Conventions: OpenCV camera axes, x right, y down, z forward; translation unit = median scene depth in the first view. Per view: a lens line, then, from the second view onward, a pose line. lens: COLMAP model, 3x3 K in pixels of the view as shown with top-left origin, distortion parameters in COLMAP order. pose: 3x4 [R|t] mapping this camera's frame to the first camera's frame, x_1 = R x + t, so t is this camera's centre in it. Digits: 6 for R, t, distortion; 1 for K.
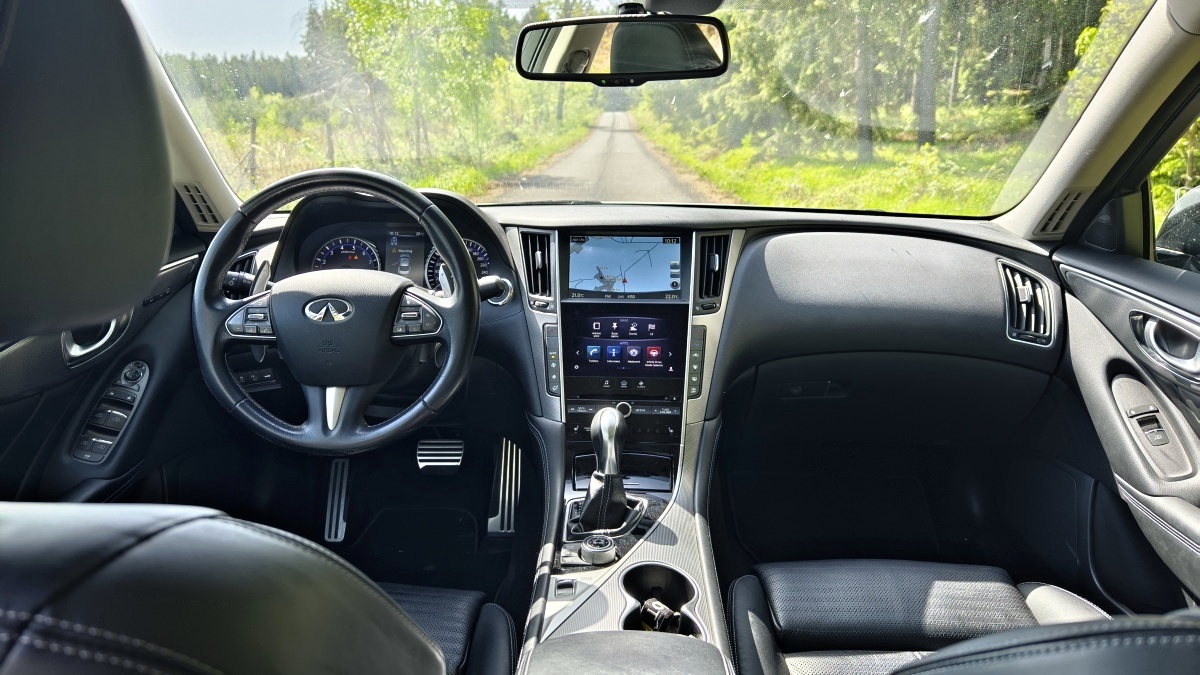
lens RADIAL K [[825.8, 0, 600.0], [0, 825.8, 337.5], [0, 0, 1]] dist [0.087734, -0.216844]
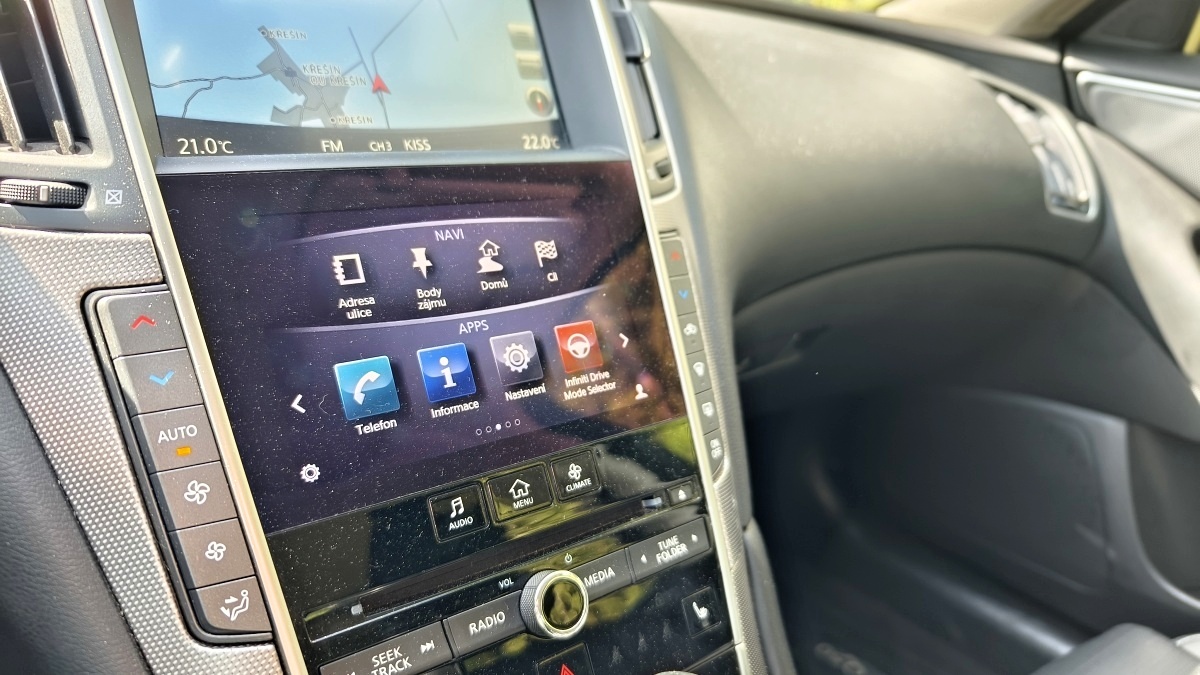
lens RADIAL K [[837.9, 0, 600.0], [0, 837.9, 337.5], [0, 0, 1]] dist [-0.019168, -0.001777]
pose [[0.761464, -0.163104, 0.627352, -0.097455], [0.095854, 0.985518, 0.139878, -0.020727], [-0.641081, -0.046377, 0.766071, 0.757380]]
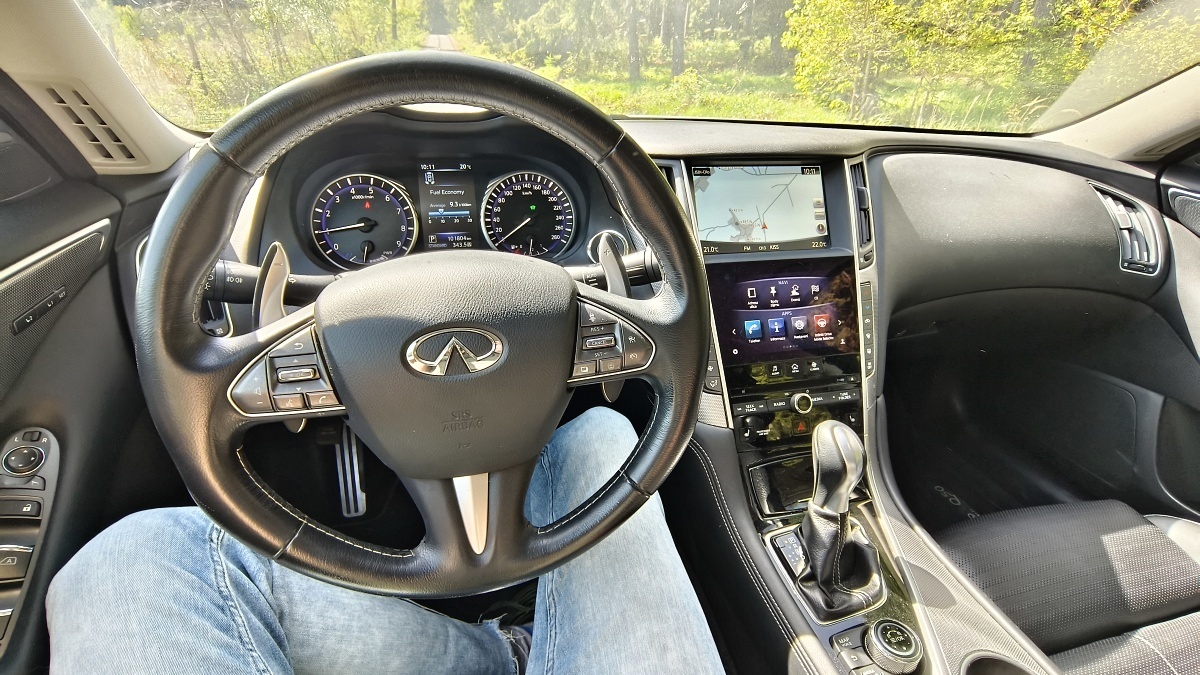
lens RADIAL K [[556.7, 0, 600.0], [0, 556.7, 337.5], [0, 0, 1]] dist [-0.000173, 0.000374]
pose [[0.960311, -0.102774, 0.259307, -0.268574], [0.041833, 0.972197, 0.230397, -0.095586], [-0.275776, -0.210405, 0.937911, 0.535928]]
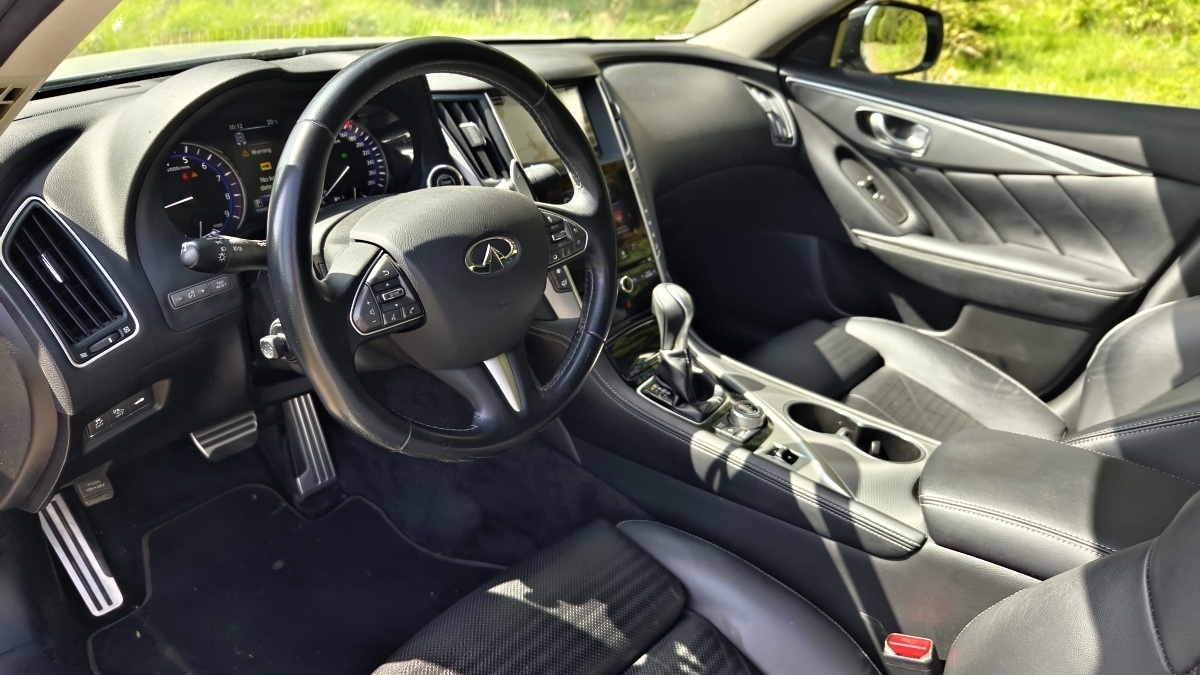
lens RADIAL K [[837.9, 0, 600.0], [0, 837.9, 337.5], [0, 0, 1]] dist [-0.019168, -0.001777]
pose [[0.613963, -0.321816, 0.720752, -0.650772], [0.148016, 0.943855, 0.295347, -0.131536], [-0.775332, -0.074649, 0.627126, 0.396743]]
